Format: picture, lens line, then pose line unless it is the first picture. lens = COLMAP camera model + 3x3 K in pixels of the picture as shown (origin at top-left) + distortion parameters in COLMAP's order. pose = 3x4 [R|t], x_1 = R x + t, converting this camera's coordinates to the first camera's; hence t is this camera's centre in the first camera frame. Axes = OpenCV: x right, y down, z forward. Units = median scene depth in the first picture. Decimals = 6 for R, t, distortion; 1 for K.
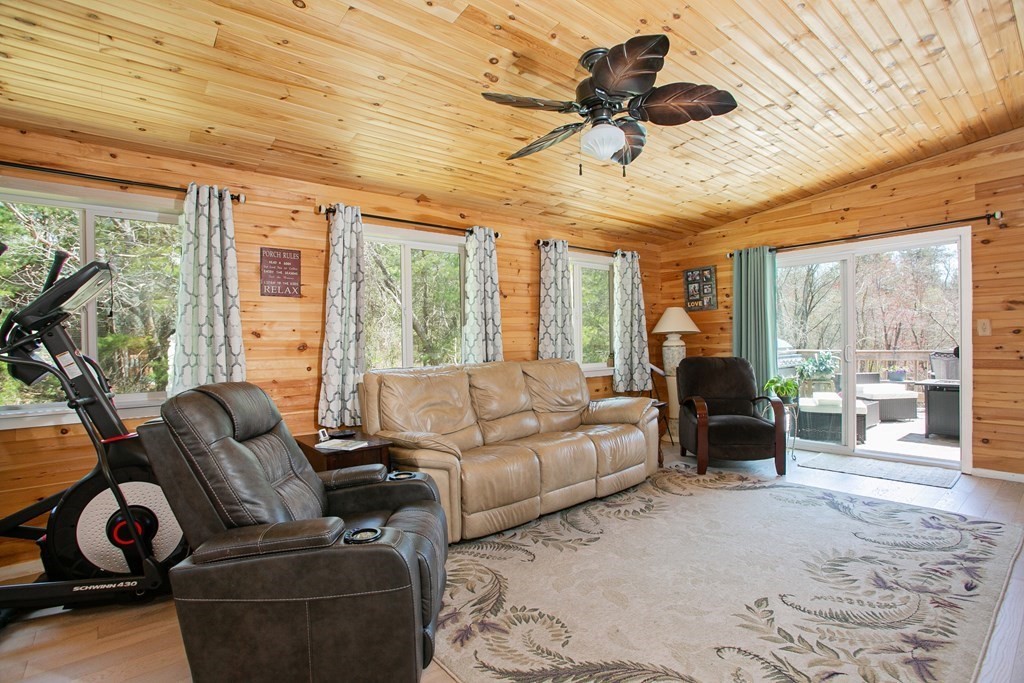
lens RADIAL K [[492.3, 0, 512.7], [0, 492.3, 339.7], [0, 0, 1]] dist [-0.046096, 0.015581]
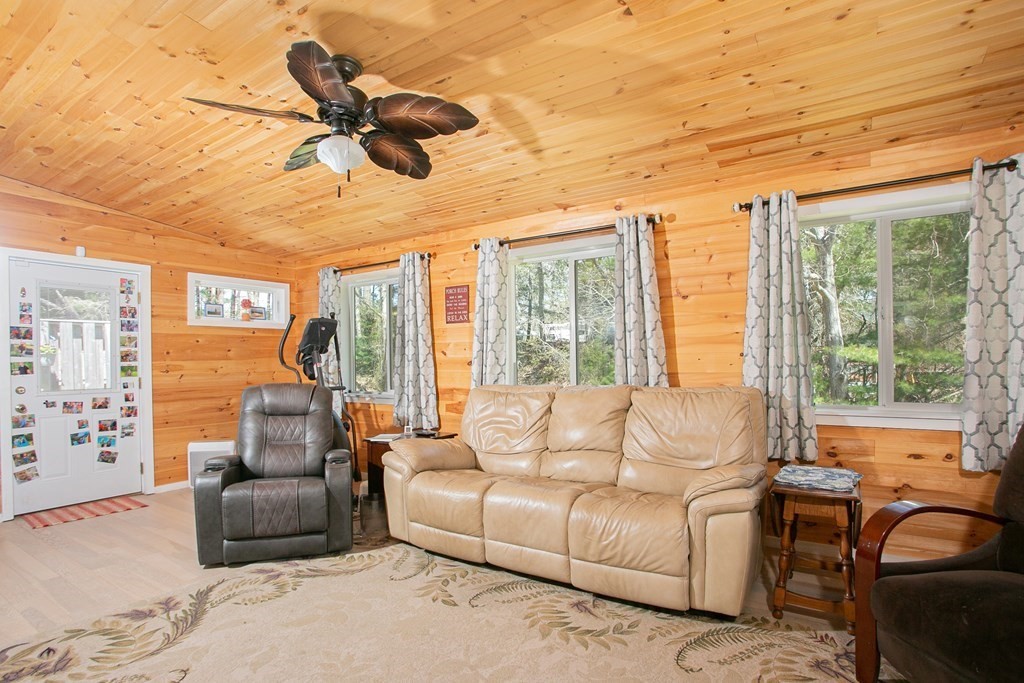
lens RADIAL K [[519.8, 0, 512.1], [0, 519.8, 351.2], [0, 0, 1]] dist [-0.046505, 0.000182]
pose [[0.293173, 0.001329, -0.956059, 0.925070], [0.004341, 0.999987, 0.002721, -0.015821], [0.956050, -0.004948, 0.293163, 0.766330]]
